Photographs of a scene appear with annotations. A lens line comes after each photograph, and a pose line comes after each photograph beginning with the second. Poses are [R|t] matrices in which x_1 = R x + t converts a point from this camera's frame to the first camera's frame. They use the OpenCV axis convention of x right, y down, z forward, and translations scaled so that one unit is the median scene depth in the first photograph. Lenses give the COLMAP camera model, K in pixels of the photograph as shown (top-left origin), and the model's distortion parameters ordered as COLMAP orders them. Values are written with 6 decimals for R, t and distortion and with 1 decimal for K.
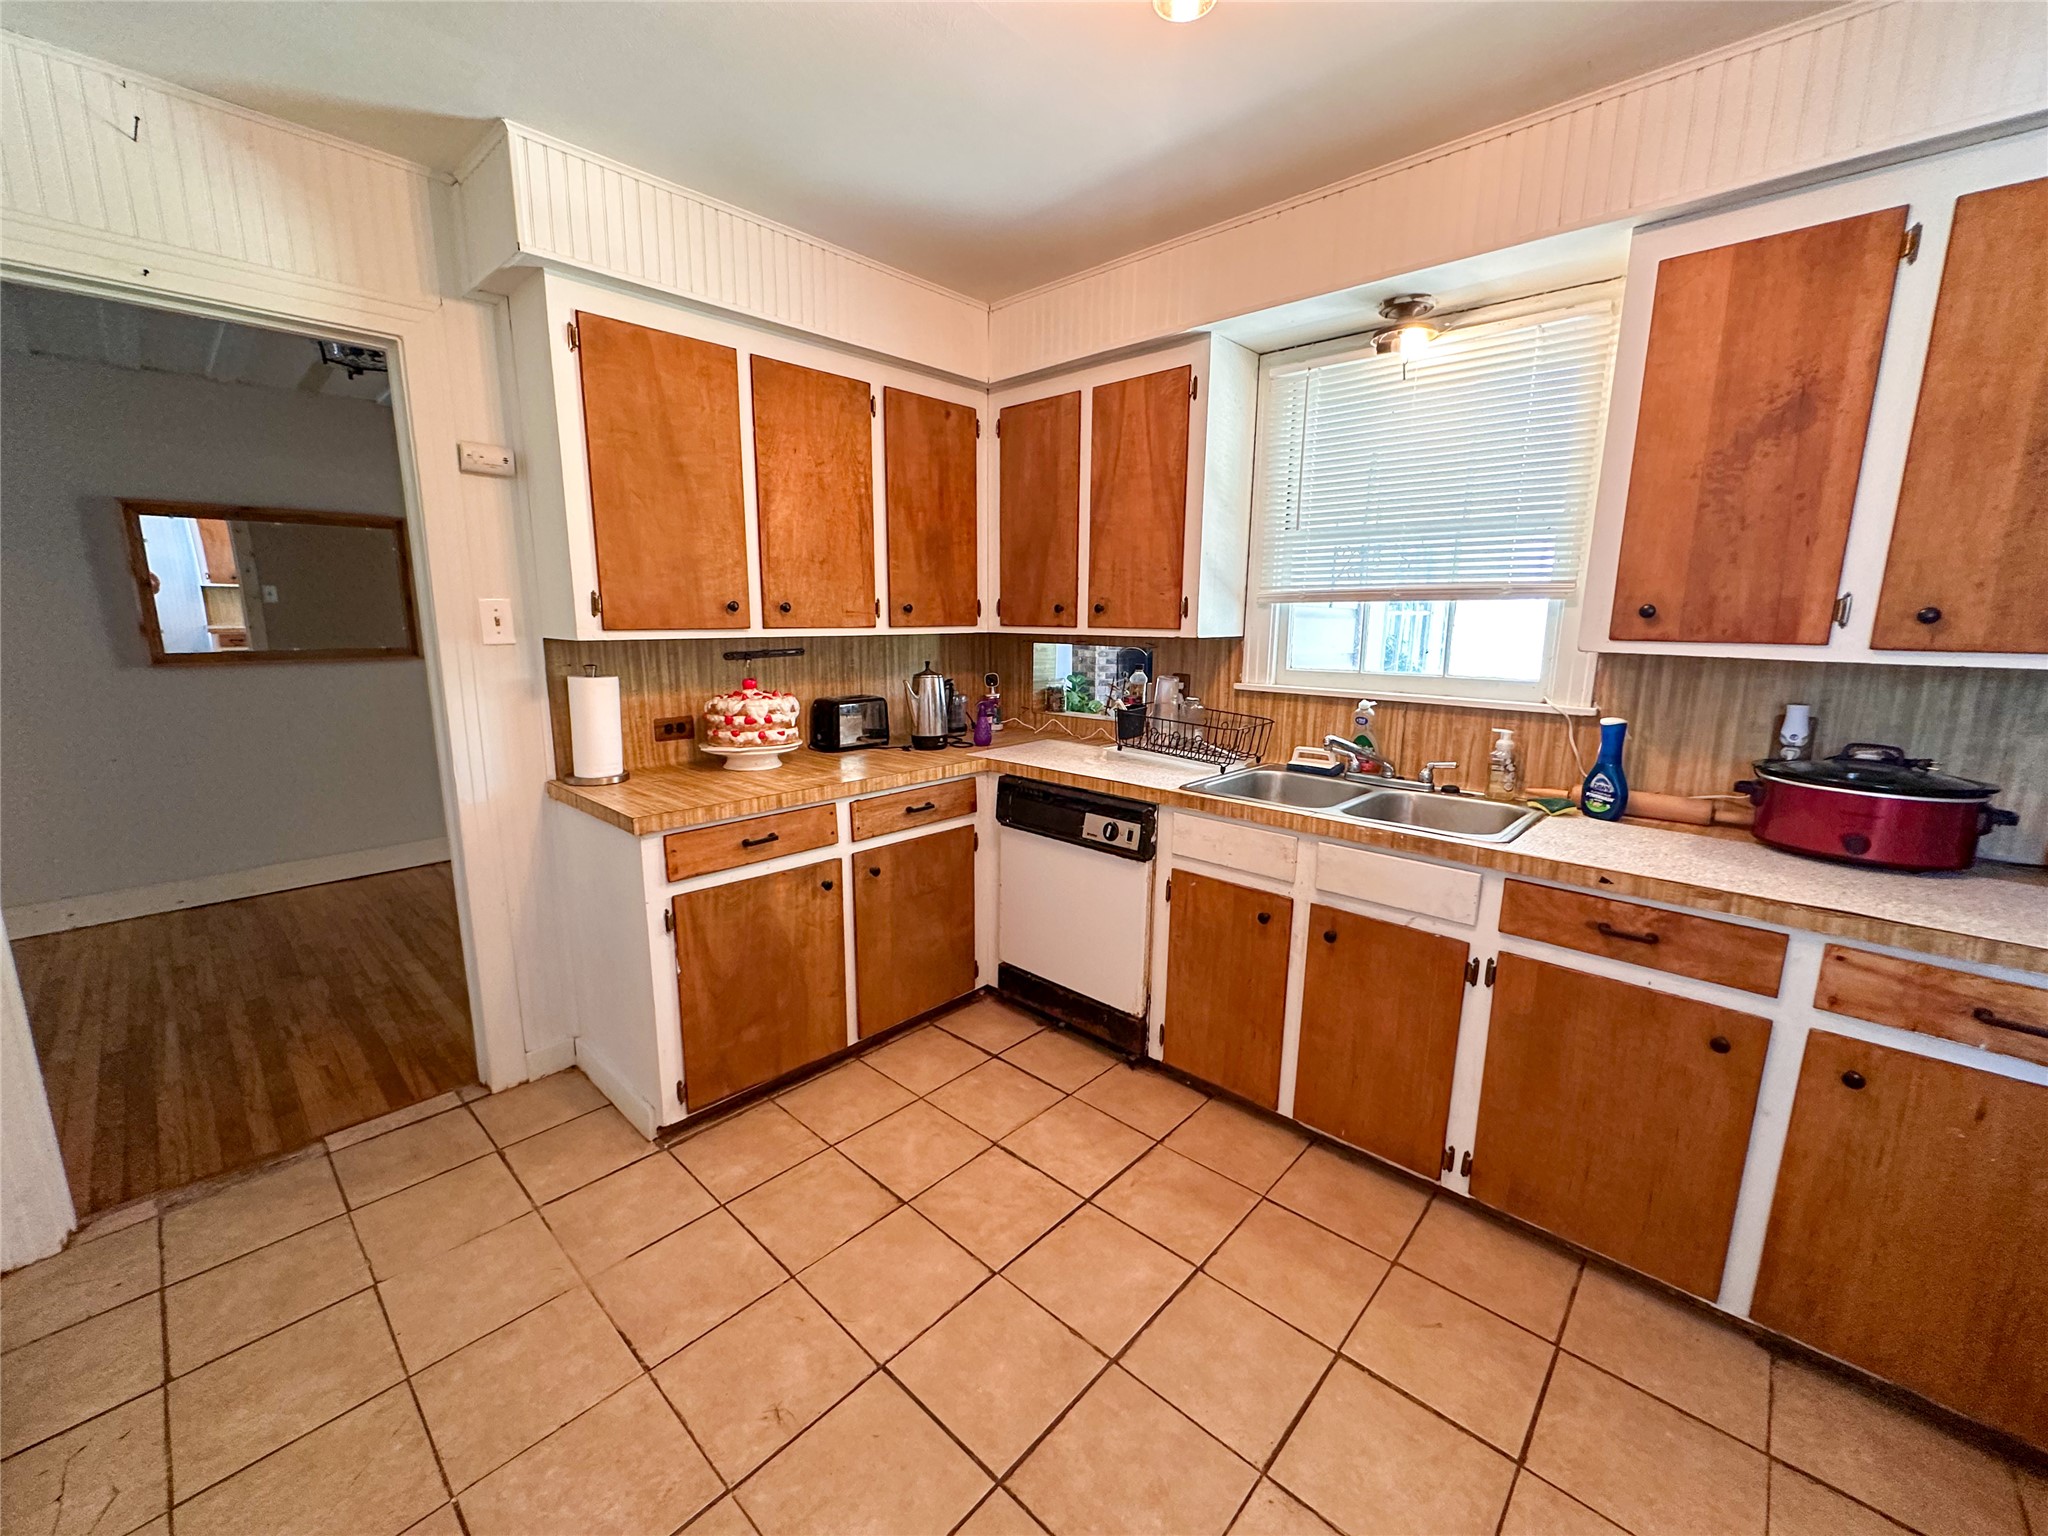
lens RADIAL K [[816.0, 0, 1024.4], [0, 816.0, 764.9], [0, 0, 1]] dist [-0.007732, 0.000673]
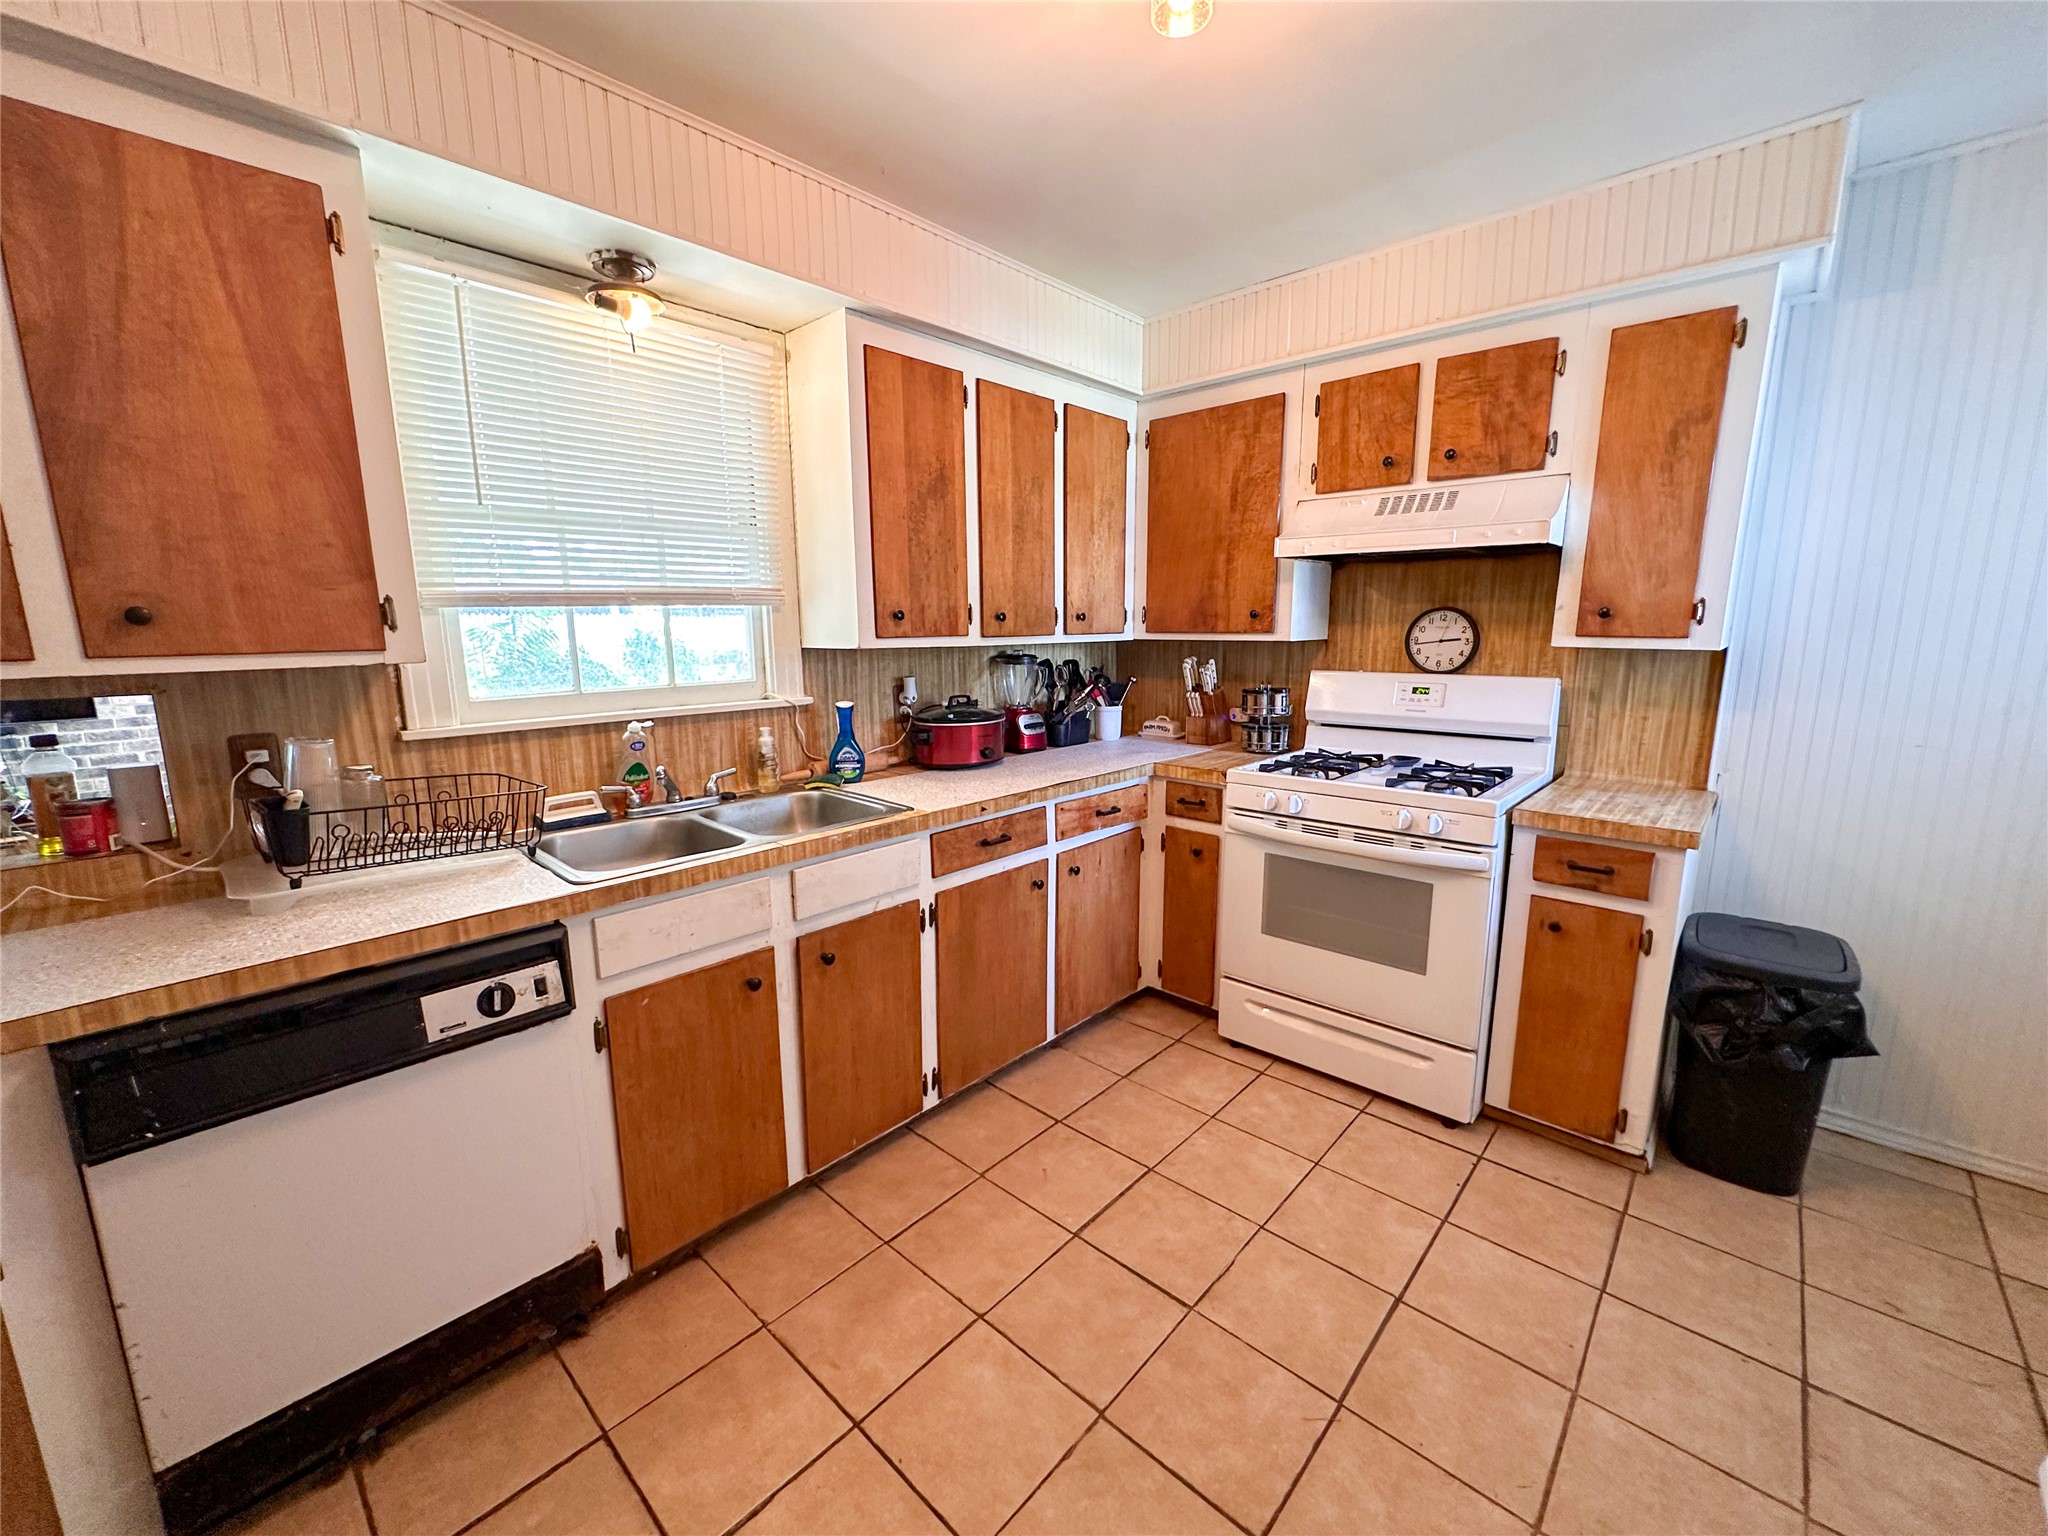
lens RADIAL K [[816.0, 0, 1020.6], [0, 816.0, 768.1], [0, 0, 1]] dist [-0.007732, 0.000673]
pose [[0.002468, -0.185366, 0.982666, -0.501017], [0.191387, 0.964592, 0.181476, -0.129328], [-0.981512, 0.187622, 0.037857, 0.681497]]
